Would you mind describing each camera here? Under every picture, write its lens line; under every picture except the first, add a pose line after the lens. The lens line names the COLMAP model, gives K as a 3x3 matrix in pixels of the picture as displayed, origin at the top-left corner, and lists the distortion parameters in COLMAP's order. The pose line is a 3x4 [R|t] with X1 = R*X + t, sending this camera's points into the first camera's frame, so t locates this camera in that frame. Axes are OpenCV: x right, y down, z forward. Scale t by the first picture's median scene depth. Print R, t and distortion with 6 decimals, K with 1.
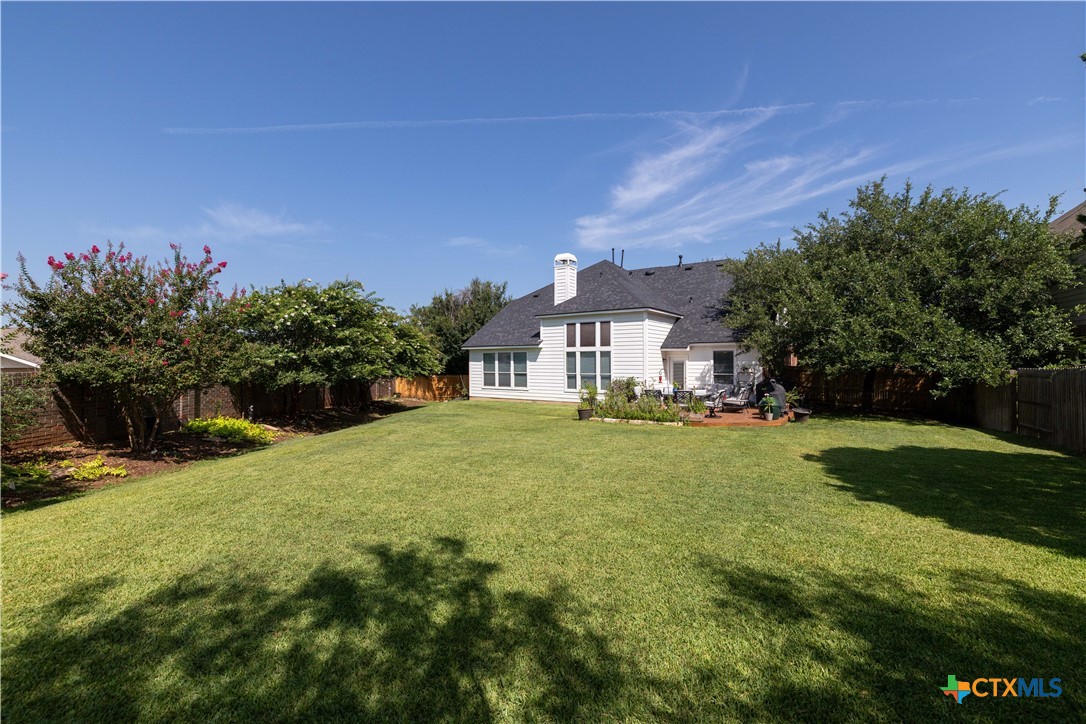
lens RADIAL K [[471.1, 0, 538.3], [0, 471.1, 367.3], [0, 0, 1]] dist [-0.002808, 0.000617]
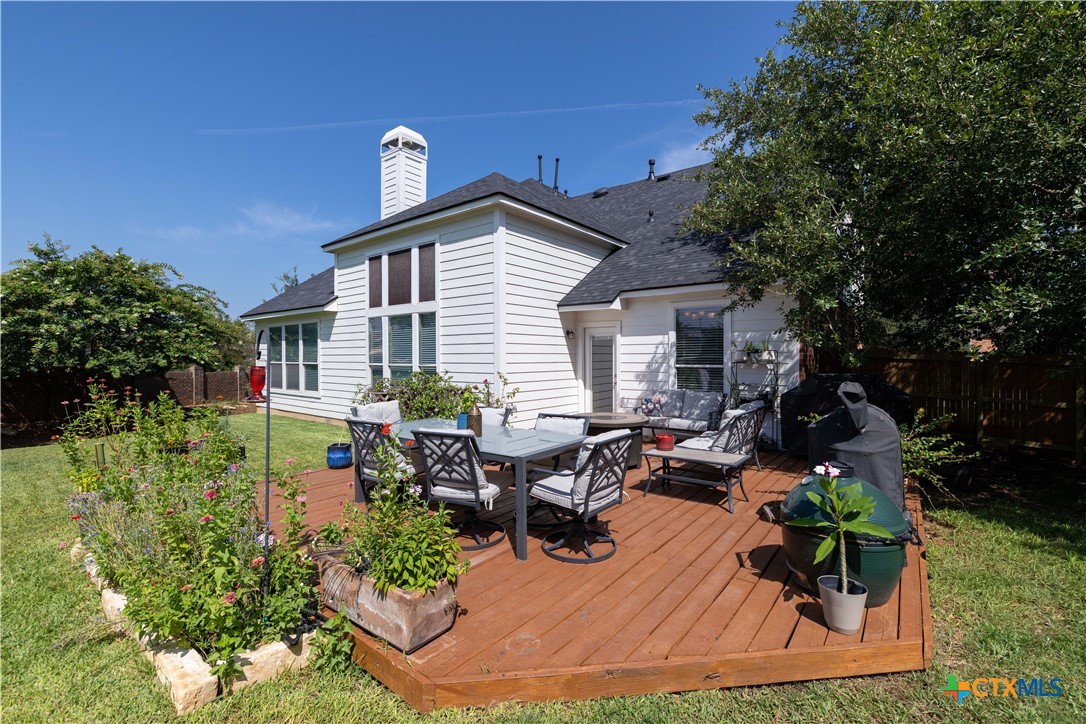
lens RADIAL K [[471.1, 0, 541.5], [0, 471.1, 357.3], [0, 0, 1]] dist [-0.002808, 0.000617]
pose [[0.998522, 0.001235, -0.054332, 0.256746], [-0.001885, 0.999927, -0.011909, 0.011517], [0.054313, 0.011994, 0.998452, 0.541572]]
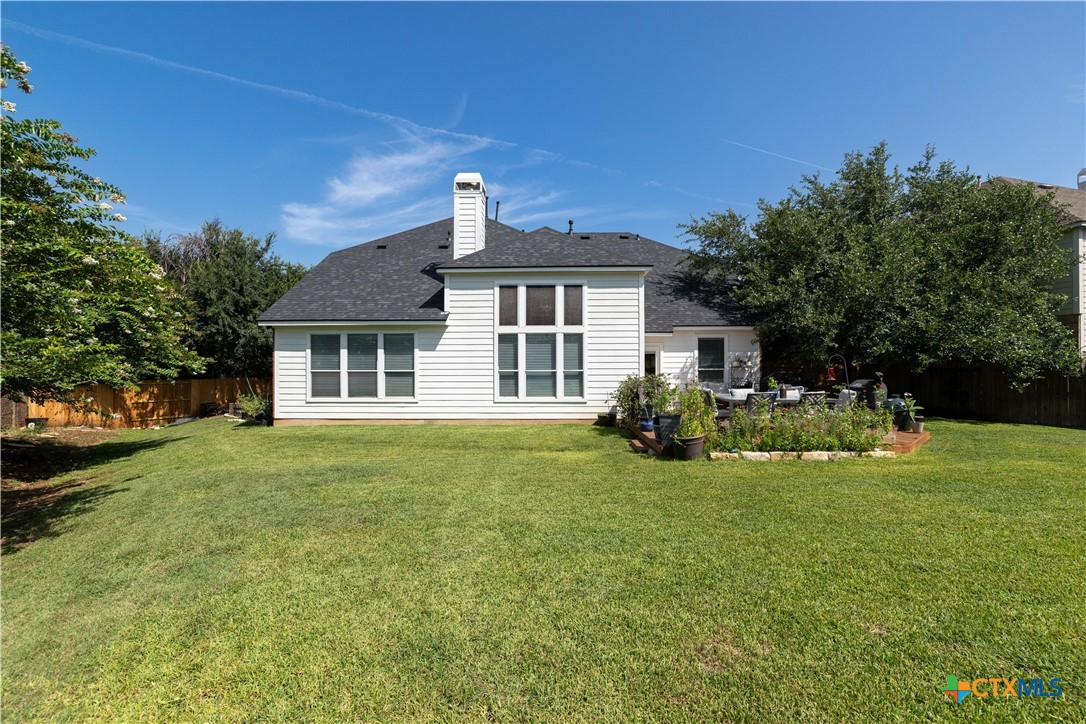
lens RADIAL K [[471.1, 0, 545.7], [0, 471.1, 353.8], [0, 0, 1]] dist [-0.002808, 0.000617]
pose [[0.830865, 0.012828, 0.556326, -0.216956], [0.007253, 0.999400, -0.033876, 0.012448], [-0.556427, 0.032181, 0.830273, 0.482938]]
